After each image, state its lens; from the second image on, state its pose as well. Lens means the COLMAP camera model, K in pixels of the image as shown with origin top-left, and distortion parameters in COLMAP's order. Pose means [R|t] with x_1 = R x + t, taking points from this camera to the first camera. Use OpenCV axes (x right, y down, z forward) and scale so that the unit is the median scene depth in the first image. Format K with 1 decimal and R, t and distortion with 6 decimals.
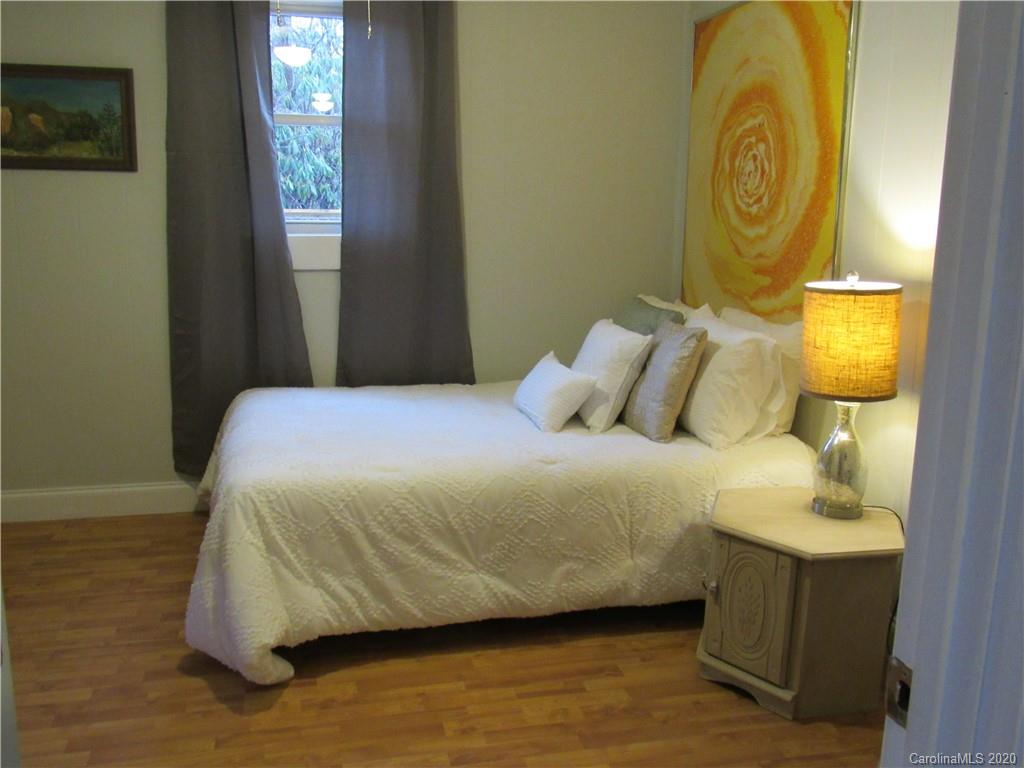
lens RADIAL K [[938.7, 0, 509.7], [0, 938.7, 385.8], [0, 0, 1]] dist [-0.037382, 0.000000]
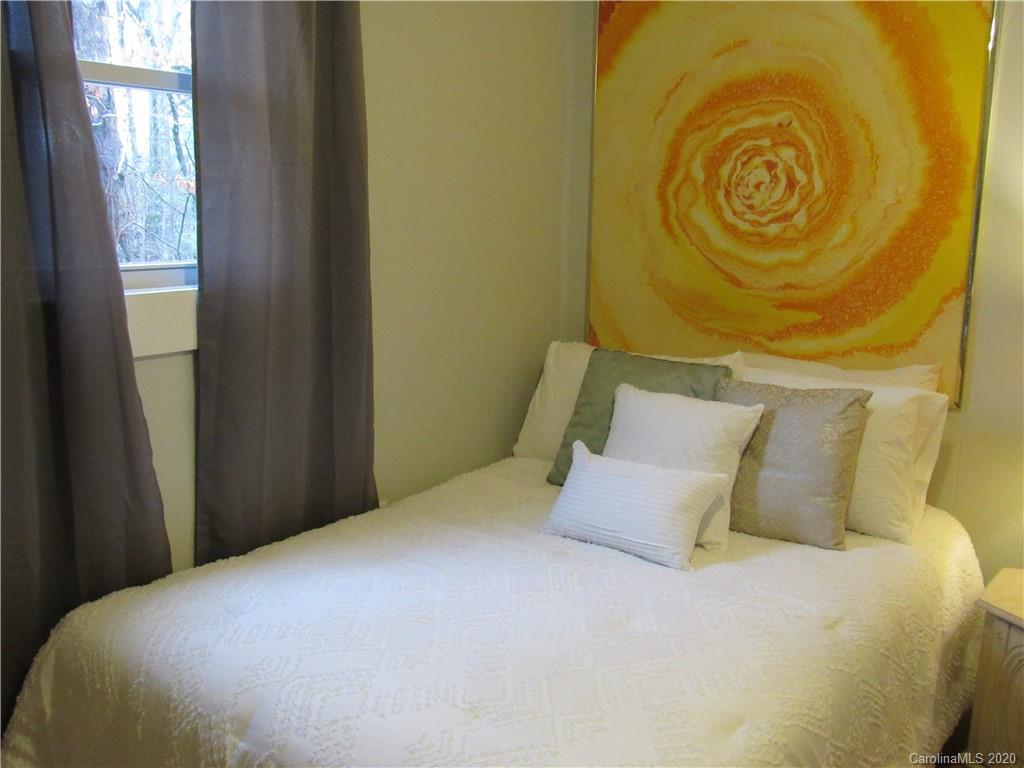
lens RADIAL K [[938.7, 0, 512.4], [0, 938.7, 382.6], [0, 0, 1]] dist [-0.037382, 0.000000]
pose [[0.782658, -0.118907, 0.610989, -0.428130], [0.124323, 0.991668, 0.033739, -0.114276], [-0.609910, 0.049553, 0.790920, 0.513068]]
